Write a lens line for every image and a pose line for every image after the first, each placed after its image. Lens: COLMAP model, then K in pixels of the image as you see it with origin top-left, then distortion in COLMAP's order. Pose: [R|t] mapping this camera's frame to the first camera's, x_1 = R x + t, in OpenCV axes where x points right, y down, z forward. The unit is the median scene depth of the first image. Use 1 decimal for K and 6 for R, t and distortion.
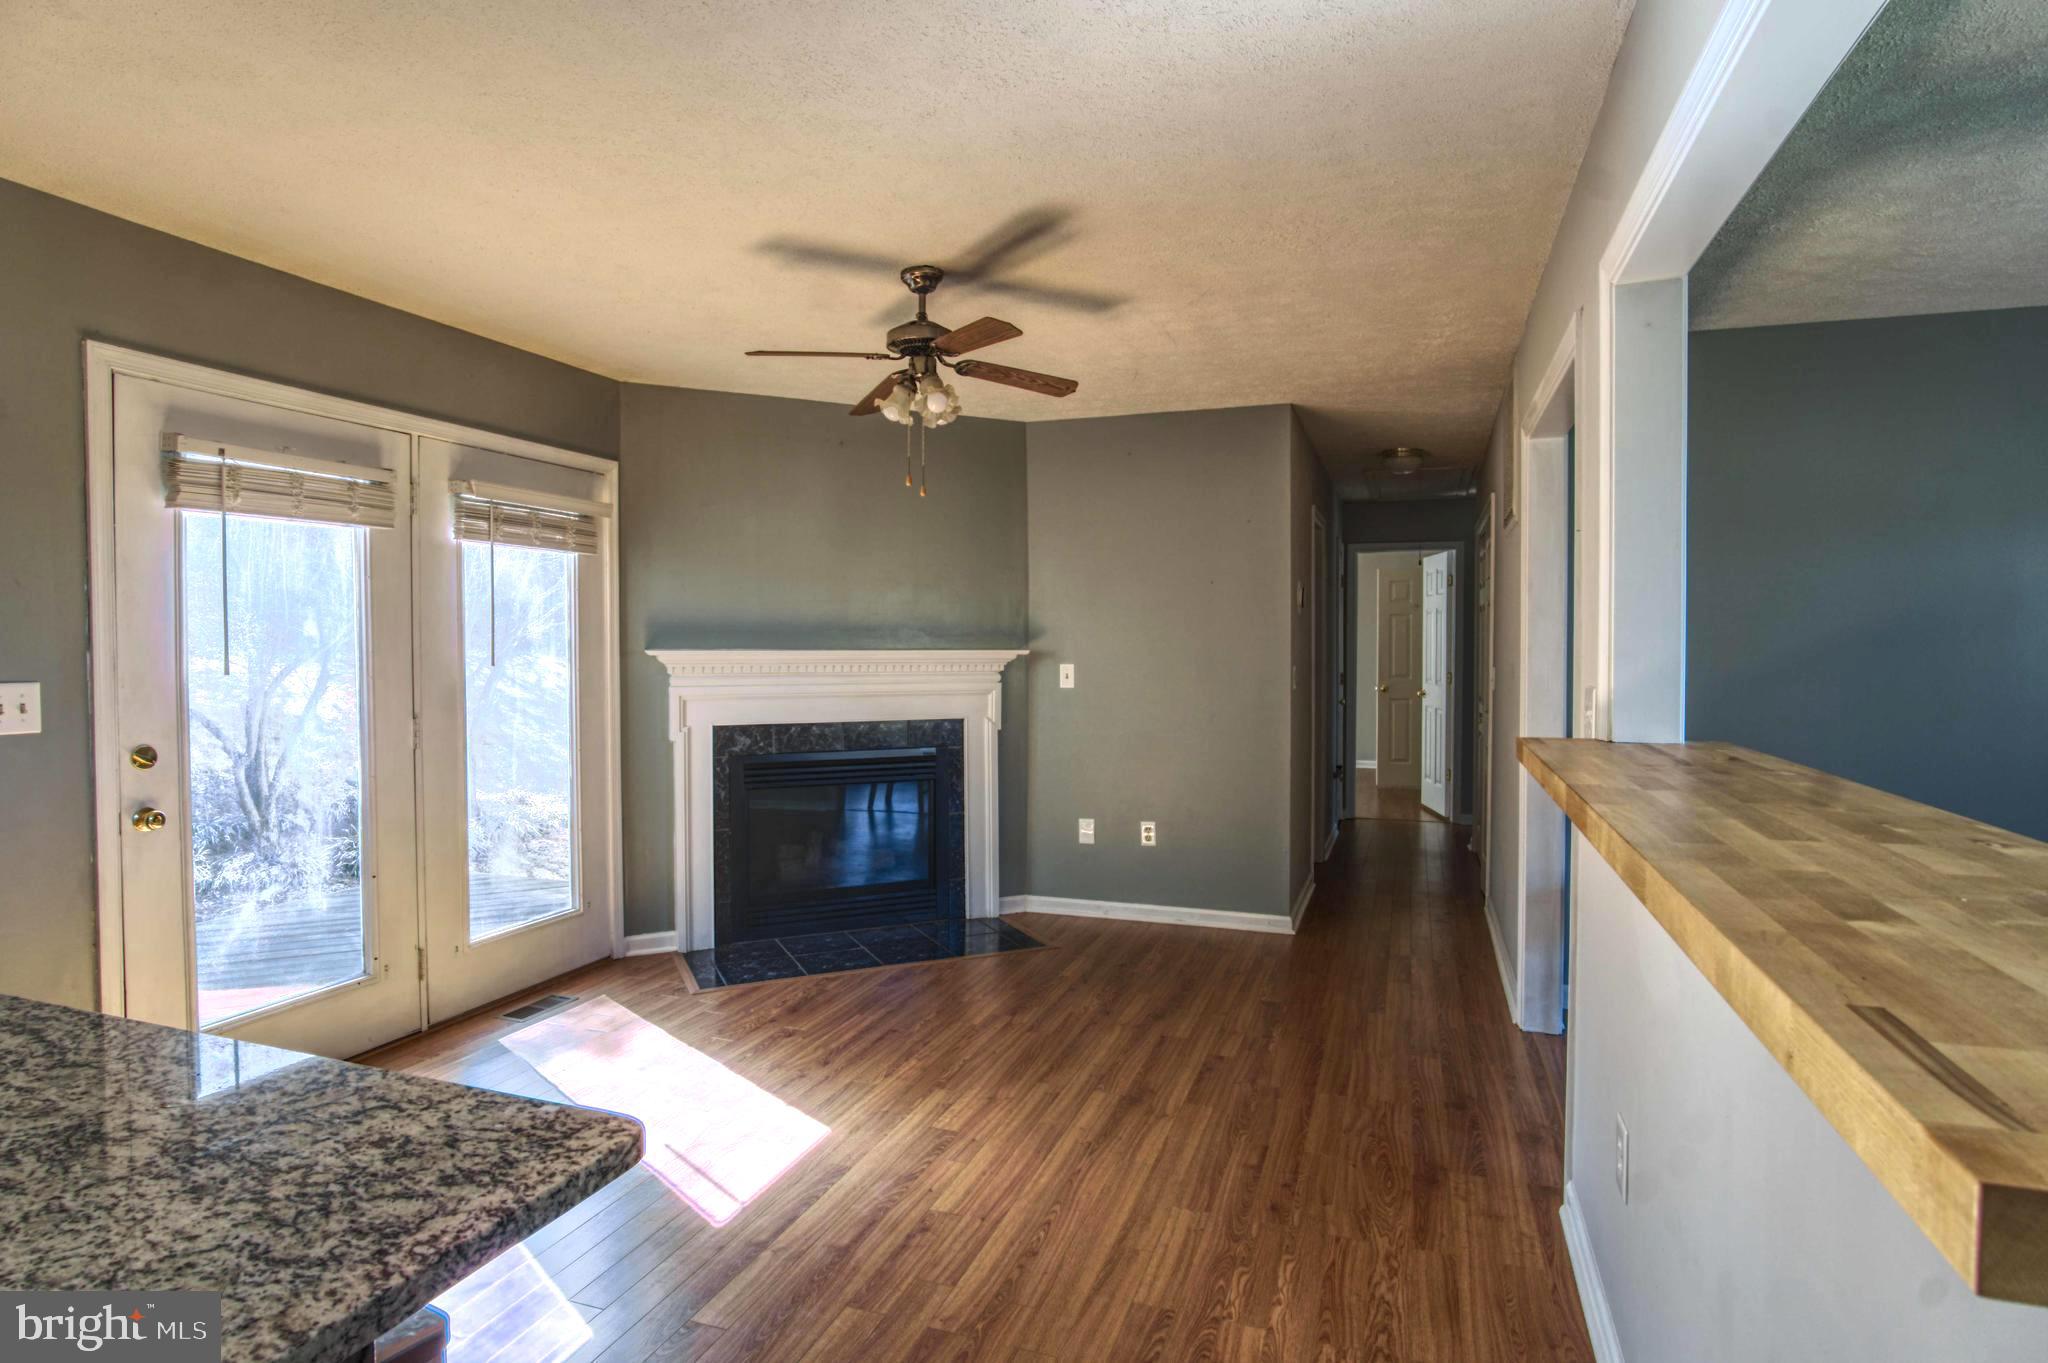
lens RADIAL K [[1091.2, 0, 1029.8], [0, 1091.2, 673.1], [0, 0, 1]] dist [-0.034246, 0.009038]
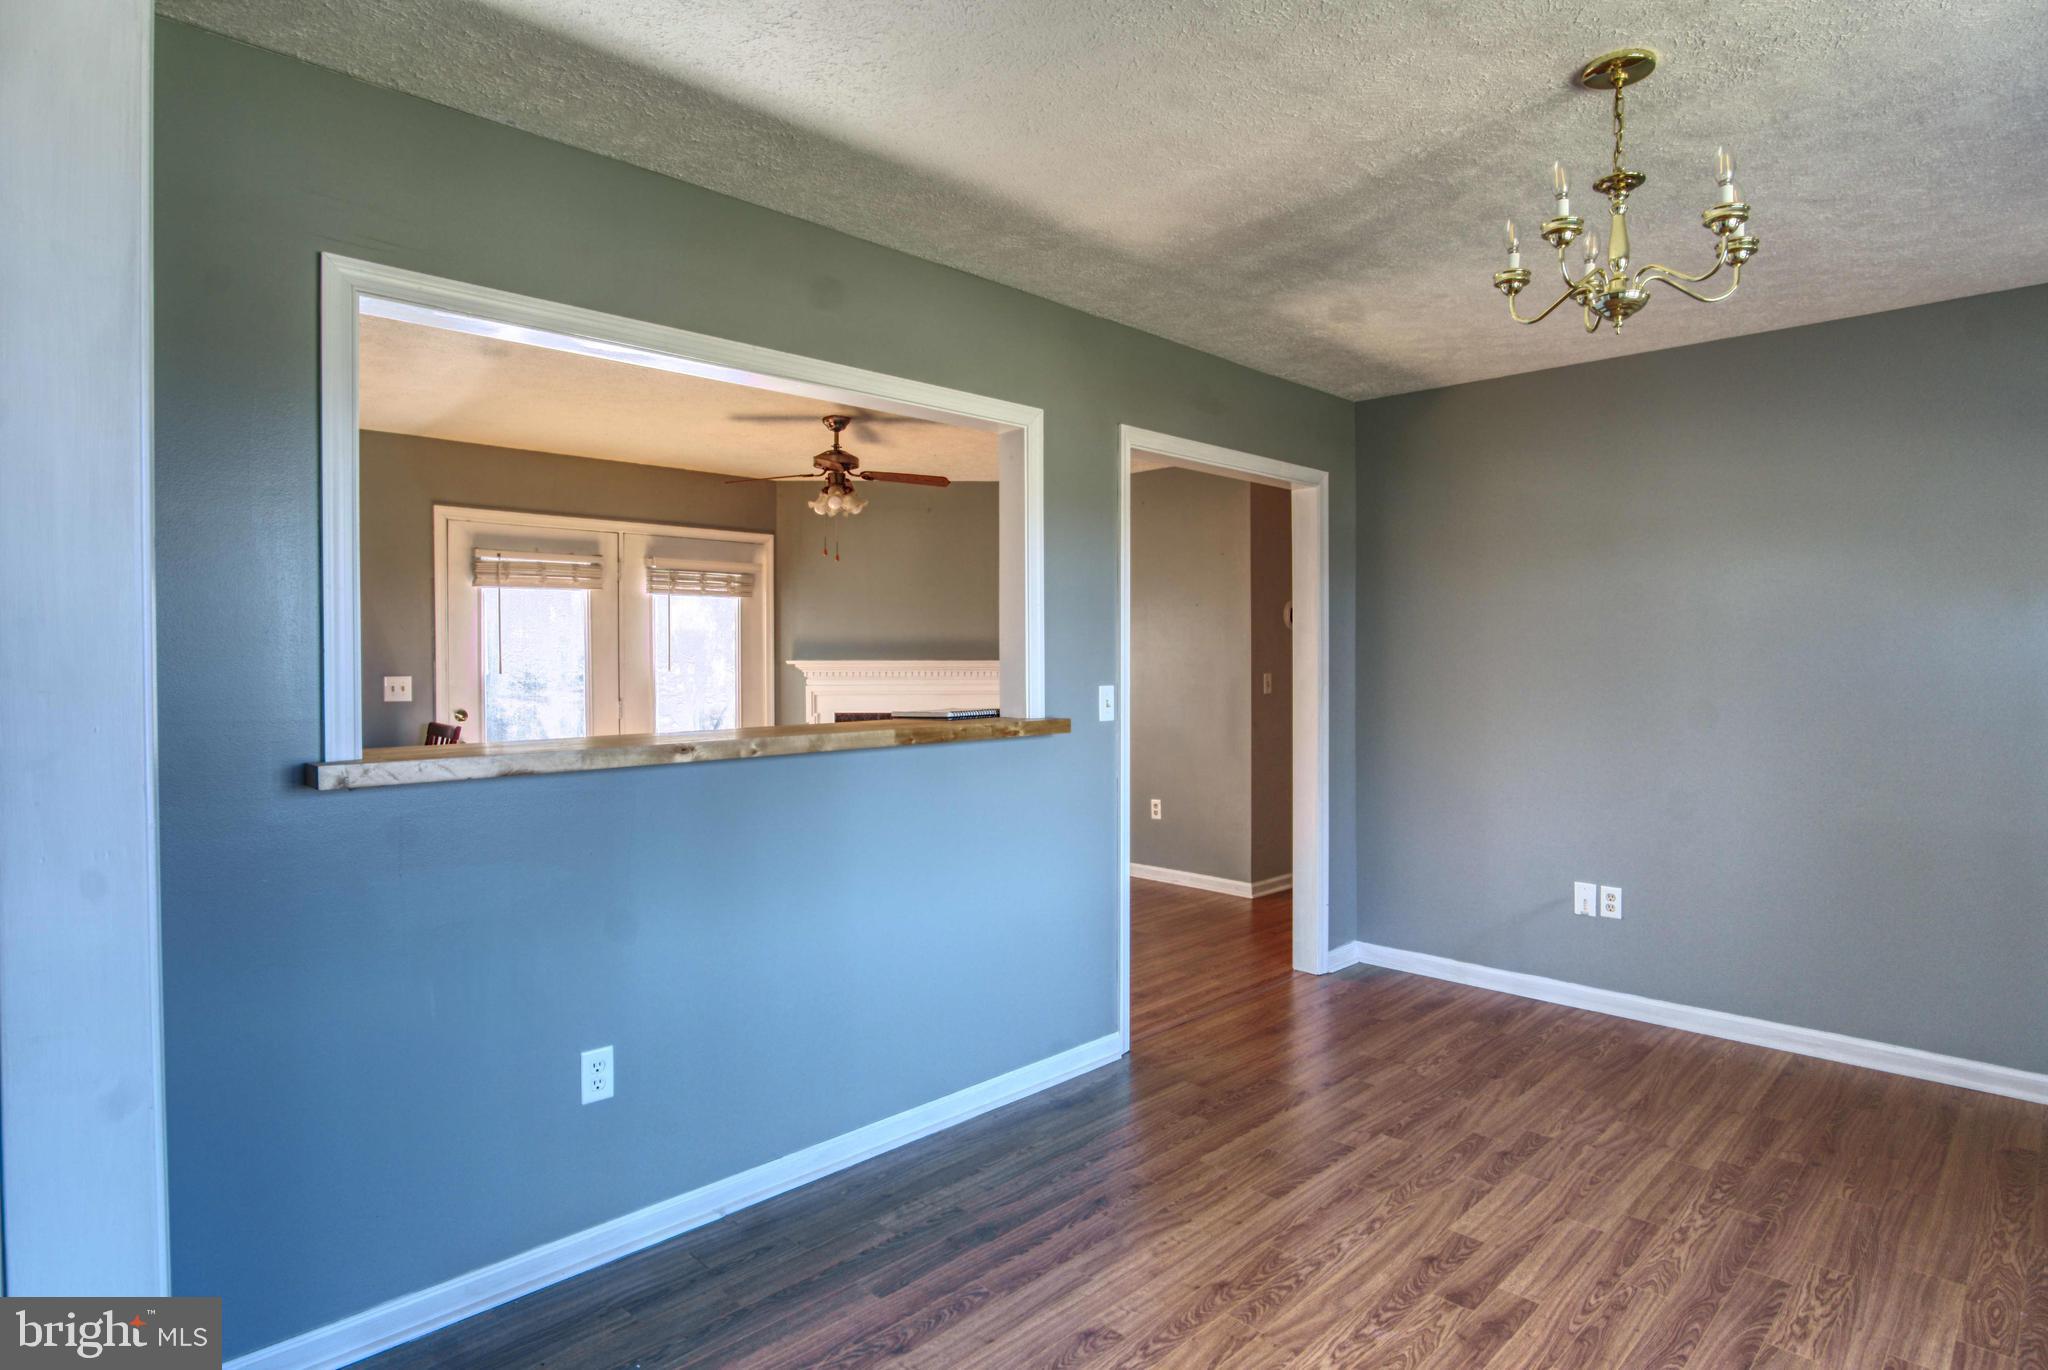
lens RADIAL K [[1091.2, 0, 1031.2], [0, 1091.2, 677.7], [0, 0, 1]] dist [-0.034246, 0.009038]
pose [[0.904973, 0.005738, -0.425431, 0.824174], [-0.008755, 0.999948, -0.005138, 0.009646], [0.425379, 0.008375, 0.904976, -0.293635]]
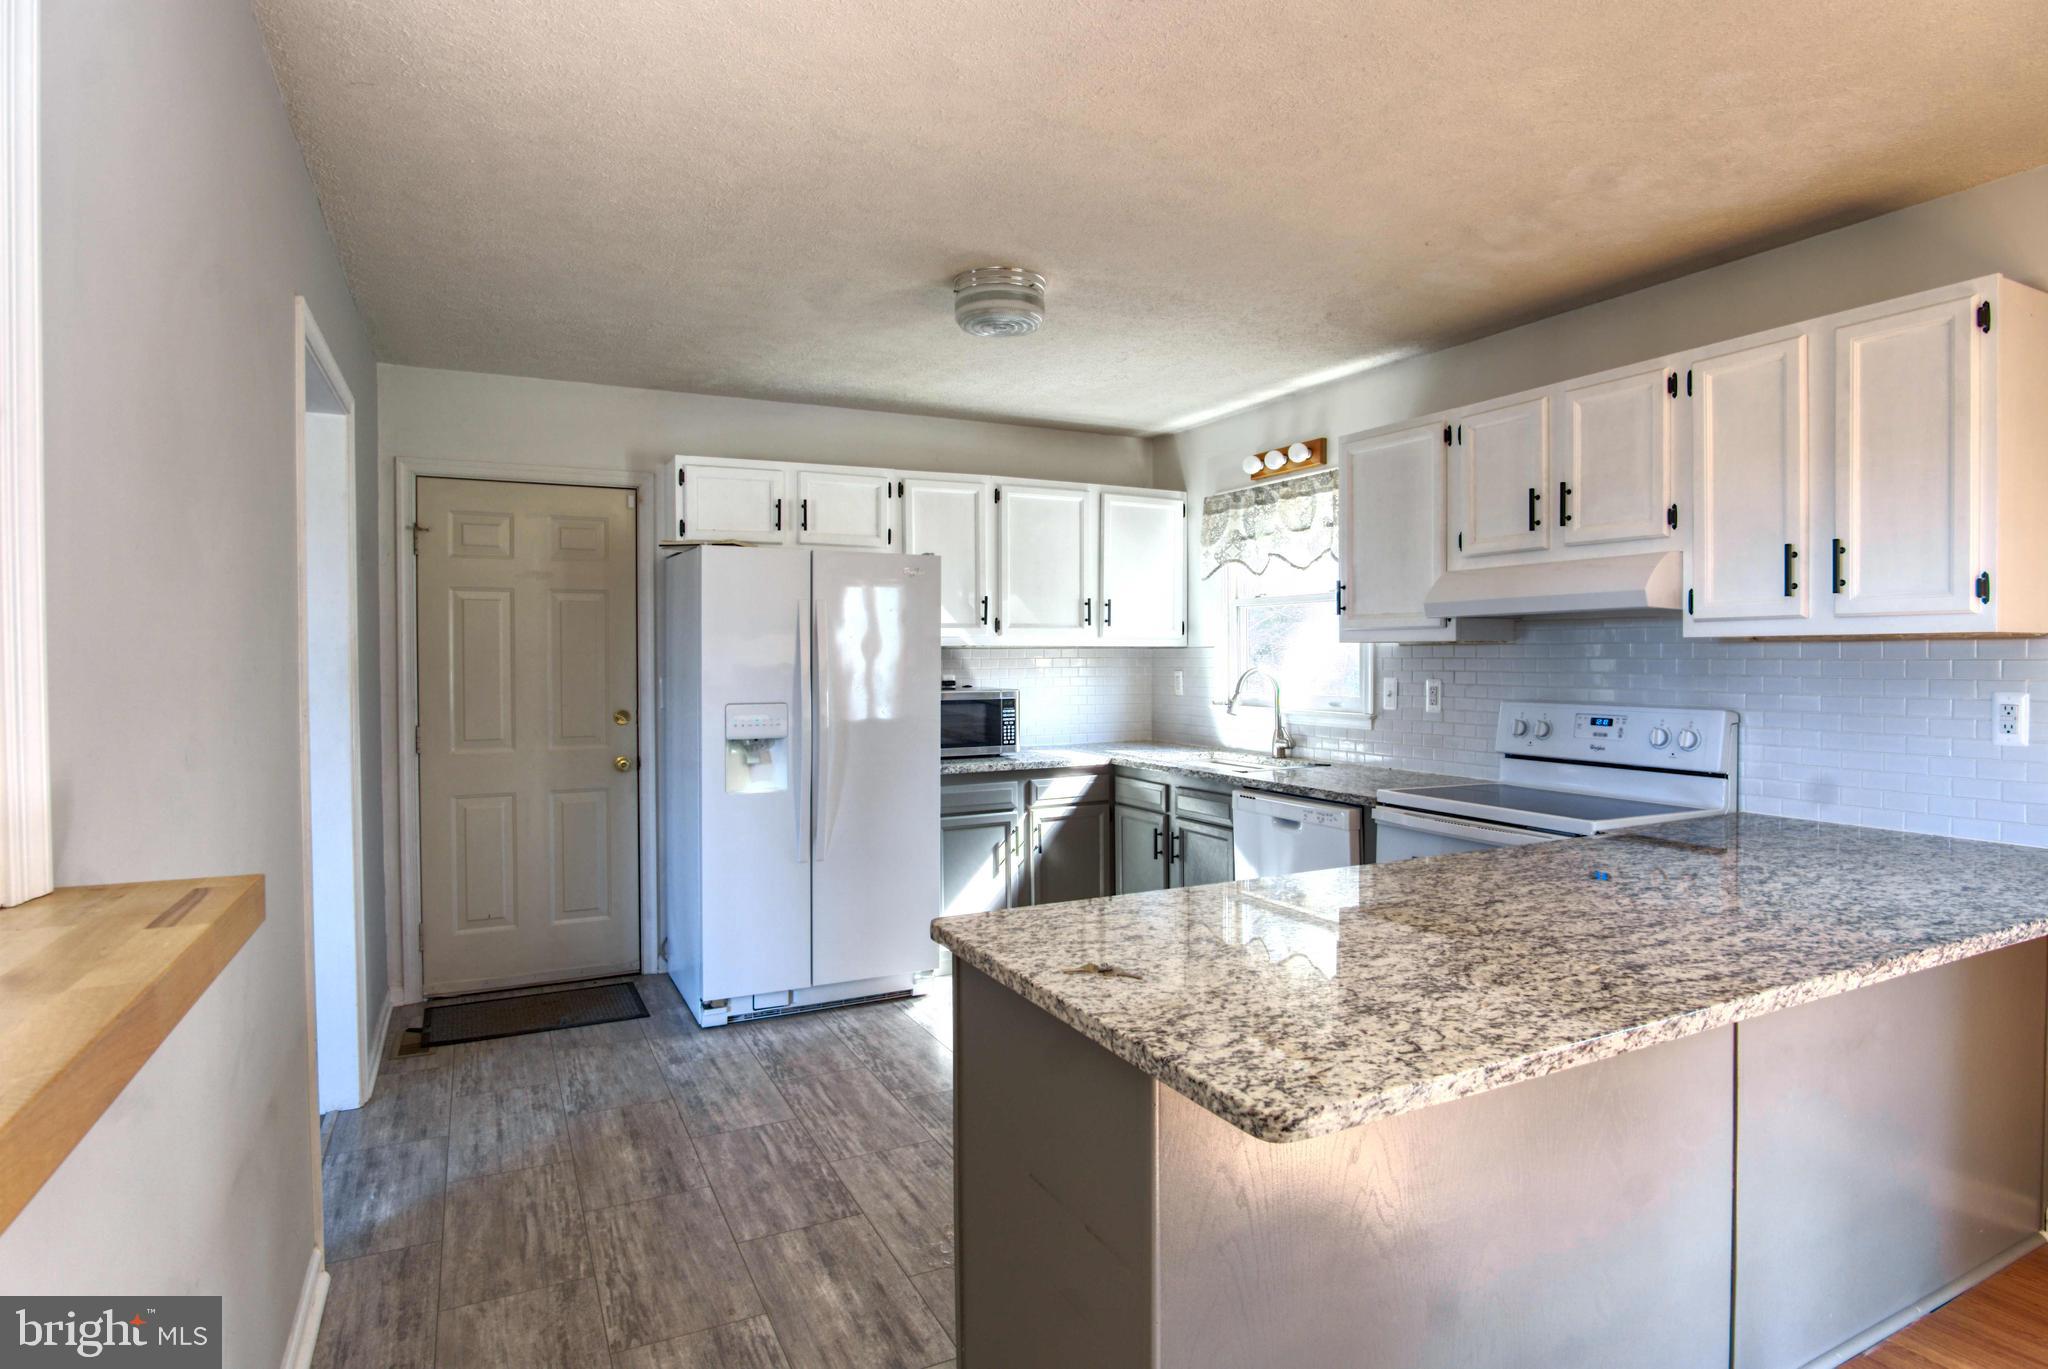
lens RADIAL K [[1091.2, 0, 1024.8], [0, 1091.2, 675.8], [0, 0, 1]] dist [-0.034246, 0.009038]
pose [[-0.690528, 0.016197, -0.723125, 0.177200], [-0.015799, 0.999173, 0.037467, -0.013709], [0.723133, 0.037297, -0.689701, 0.484219]]
